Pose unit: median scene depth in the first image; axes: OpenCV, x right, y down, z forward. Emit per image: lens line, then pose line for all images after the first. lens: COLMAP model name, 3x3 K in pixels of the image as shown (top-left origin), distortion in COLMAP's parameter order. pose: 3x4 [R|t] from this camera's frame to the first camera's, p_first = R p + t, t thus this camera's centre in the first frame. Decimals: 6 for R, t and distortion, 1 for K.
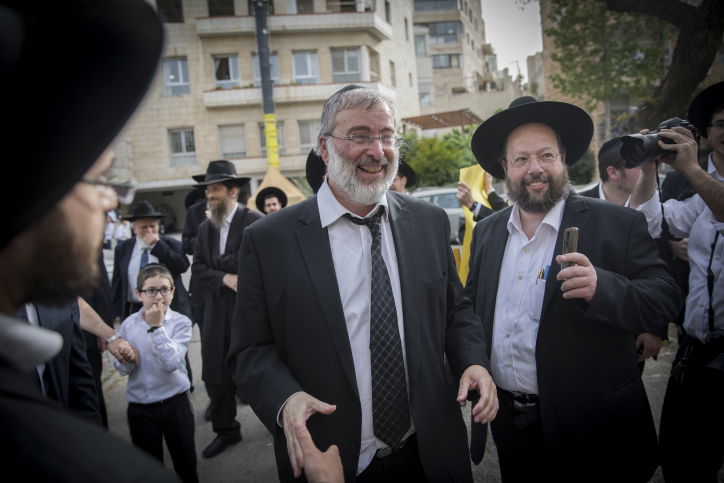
lens RADIAL K [[493.1, 0, 362.0], [0, 493.1, 241.5], [0, 0, 1]] dist [-0.103918, 0.087055]
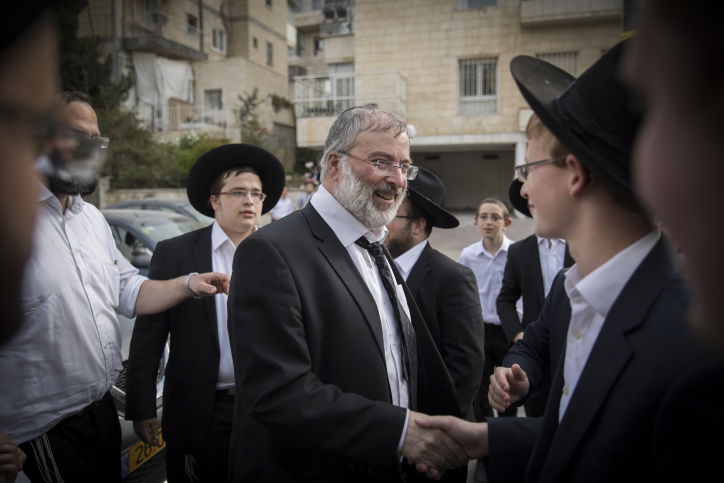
lens RADIAL K [[542.7, 0, 362.0], [0, 542.7, 241.5], [0, 0, 1]] dist [-0.086761, 0.102470]
pose [[0.911341, 0.111603, -0.396235, -0.196883], [-0.098205, 0.993699, 0.054011, -0.006674], [0.399766, -0.010310, 0.916559, 0.252141]]
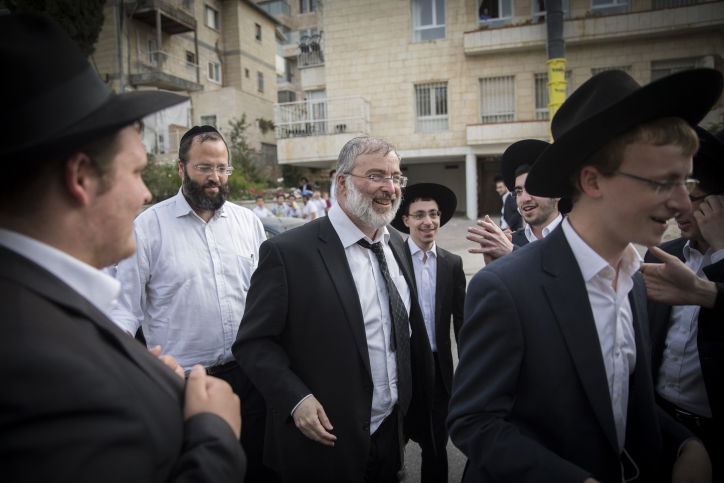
lens RADIAL K [[493.1, 0, 362.0], [0, 493.1, 241.5], [0, 0, 1]] dist [-0.103918, 0.087055]
pose [[0.915853, 0.080392, -0.393383, -0.145918], [-0.067915, 0.996650, 0.045560, -0.008837], [0.395728, -0.015010, 0.918245, 0.232416]]
